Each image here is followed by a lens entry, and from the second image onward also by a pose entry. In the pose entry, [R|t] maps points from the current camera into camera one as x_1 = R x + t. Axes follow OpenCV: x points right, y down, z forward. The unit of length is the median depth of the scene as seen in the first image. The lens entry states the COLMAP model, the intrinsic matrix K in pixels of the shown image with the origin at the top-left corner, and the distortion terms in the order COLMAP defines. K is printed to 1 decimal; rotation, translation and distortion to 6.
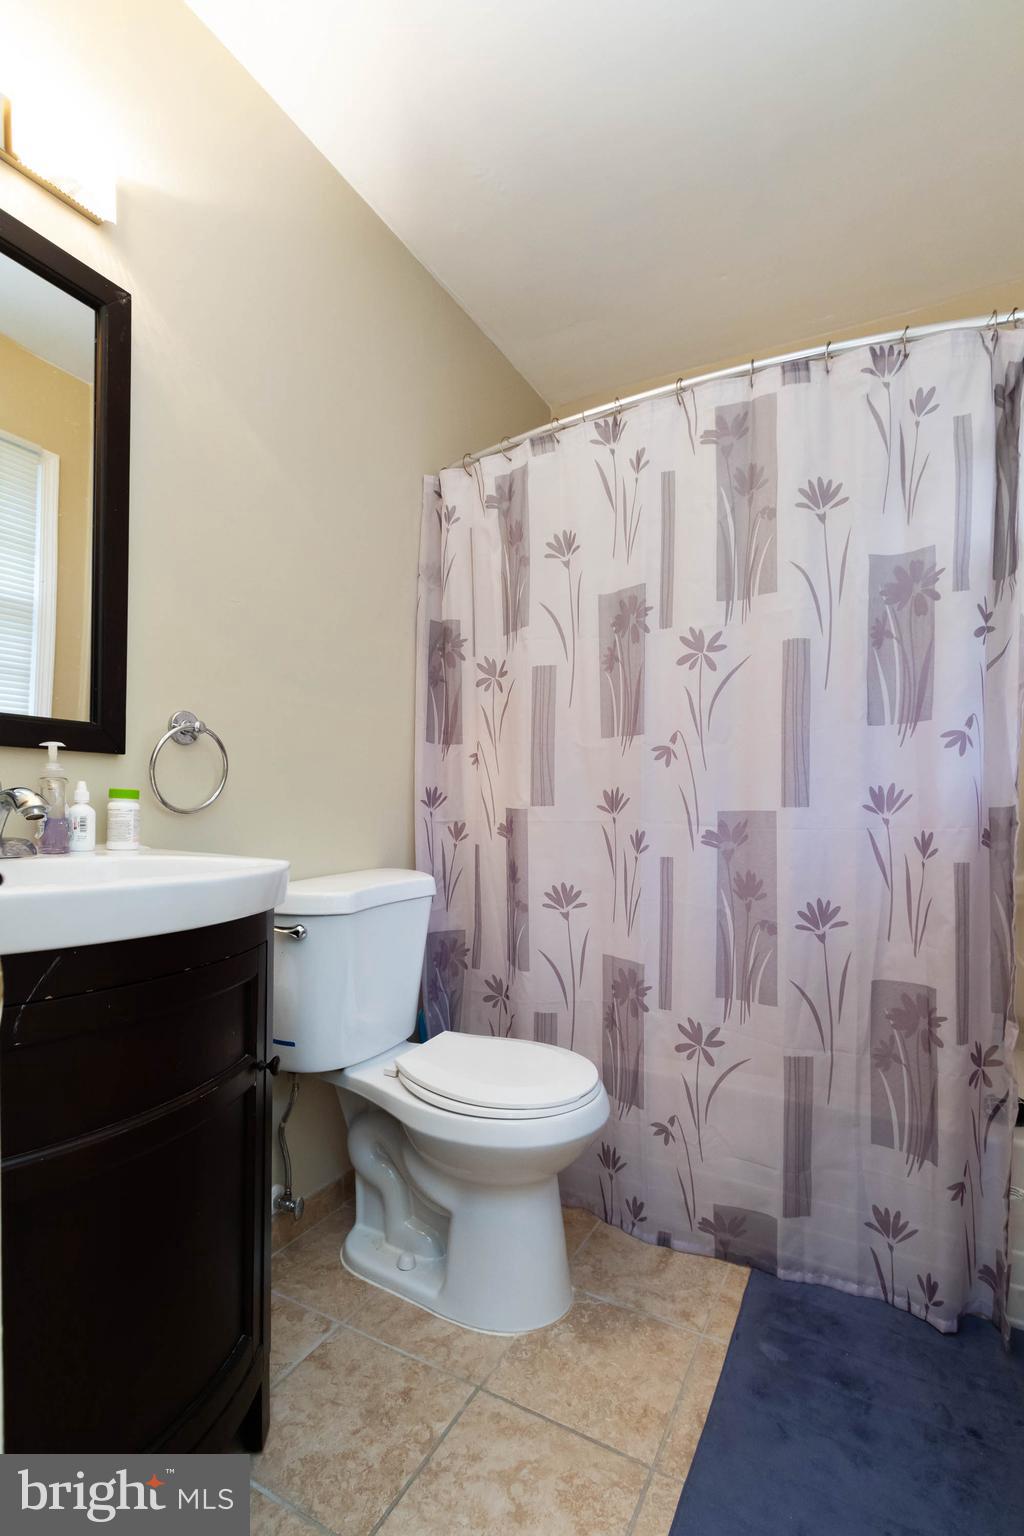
lens RADIAL K [[709.9, 0, 512.0], [0, 709.9, 770.9], [0, 0, 1]] dist [0.004415, -0.000968]
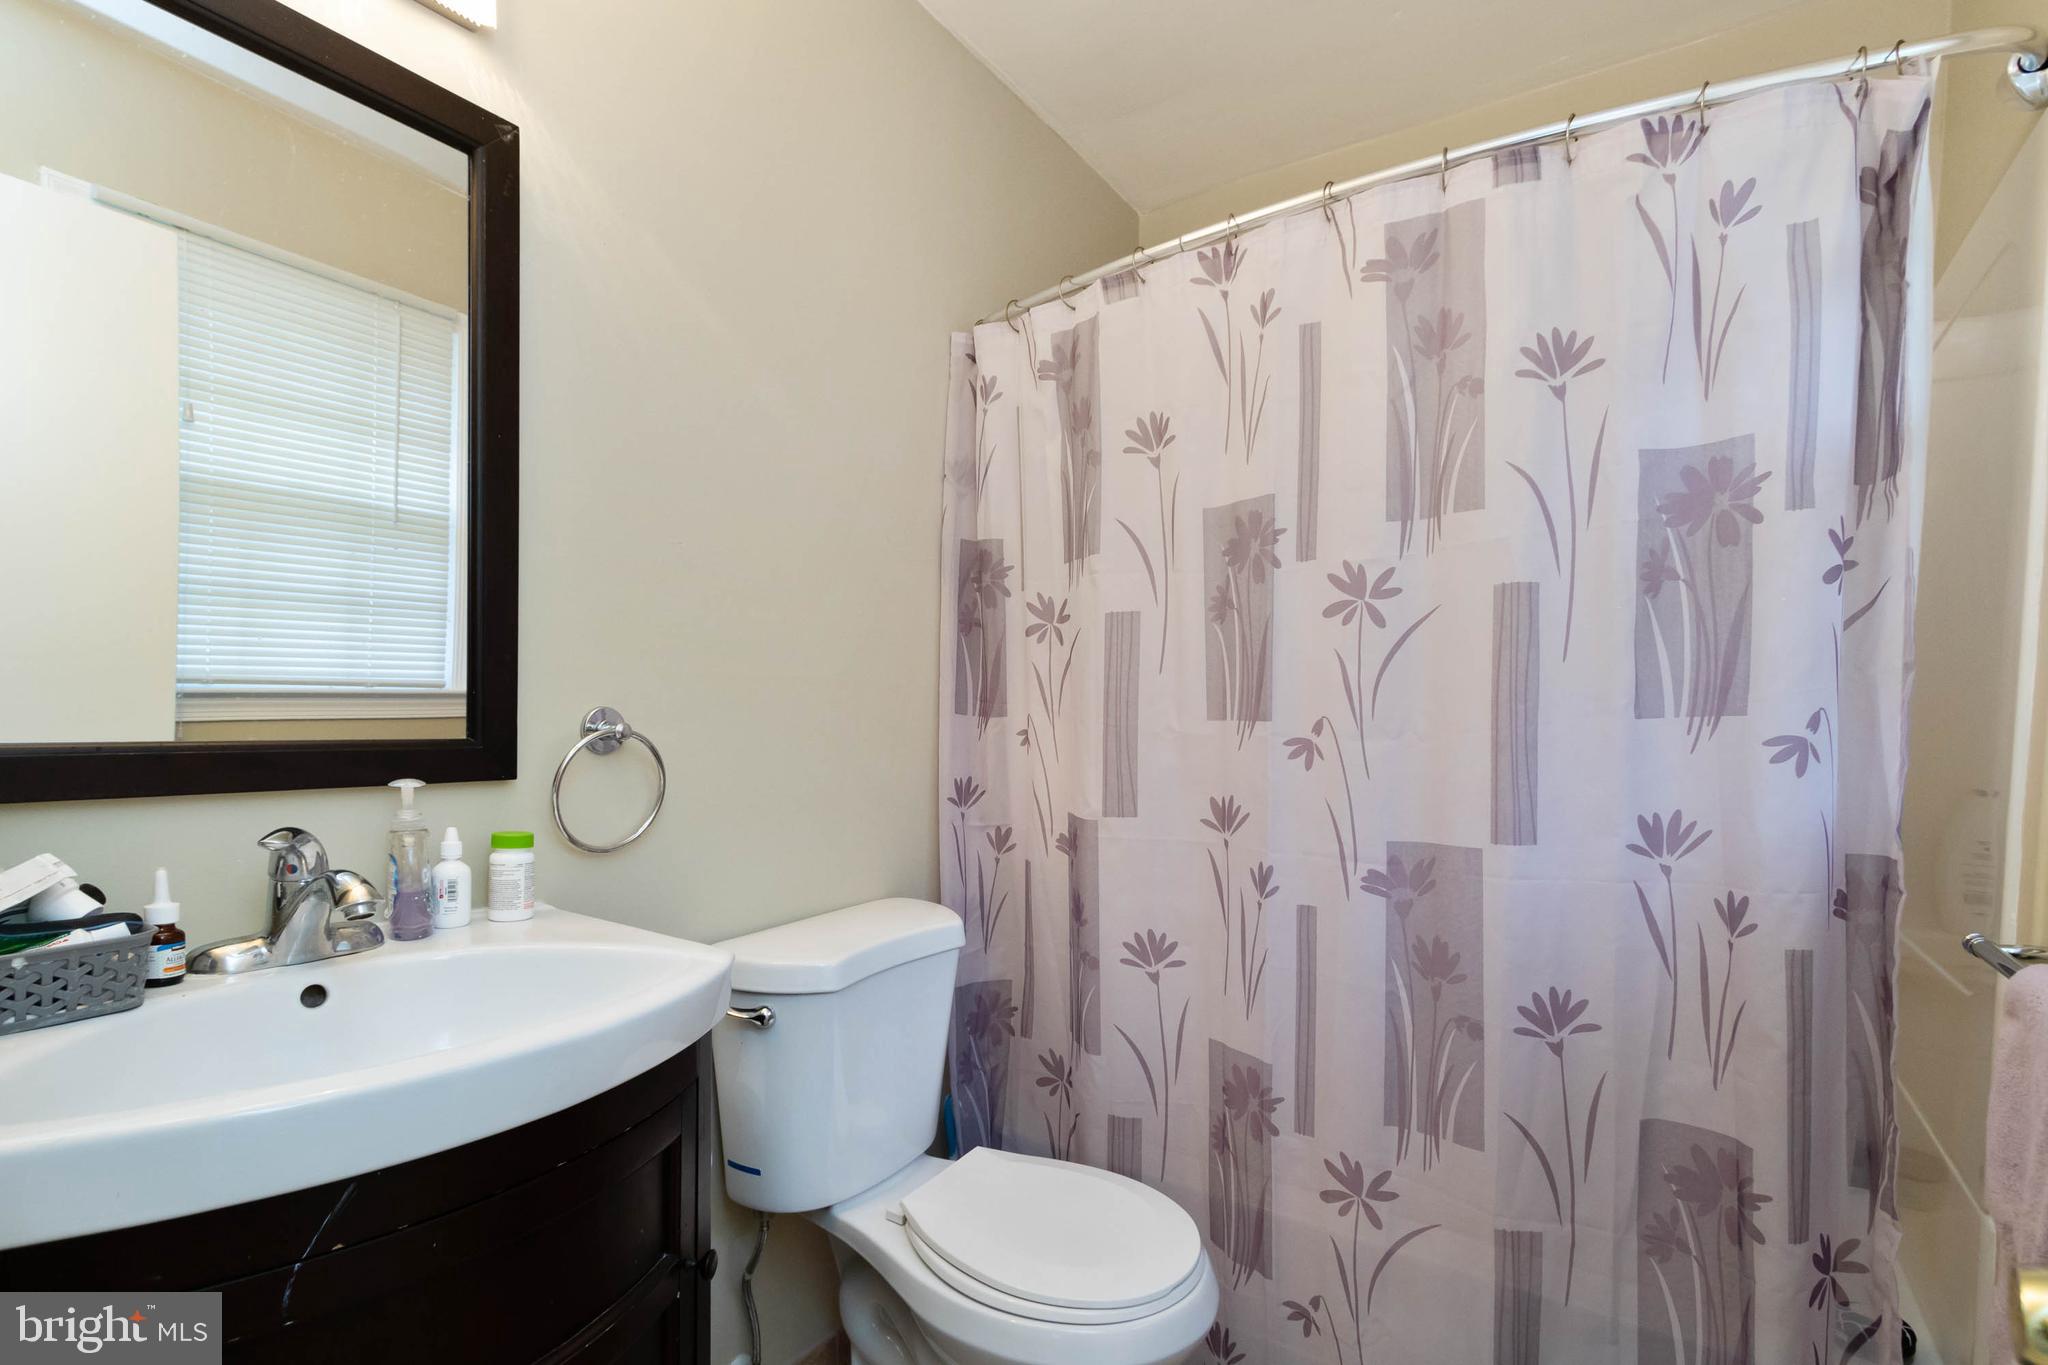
lens RADIAL K [[946.5, 0, 987.8], [0, 946.5, 687.3], [0, 0, 1]] dist [0.004415, -0.000968]
pose [[0.993691, -0.000674, -0.112149, 0.022072], [0.001640, 0.999962, 0.008520, -0.099328], [0.112139, -0.008651, 0.993655, 0.095053]]
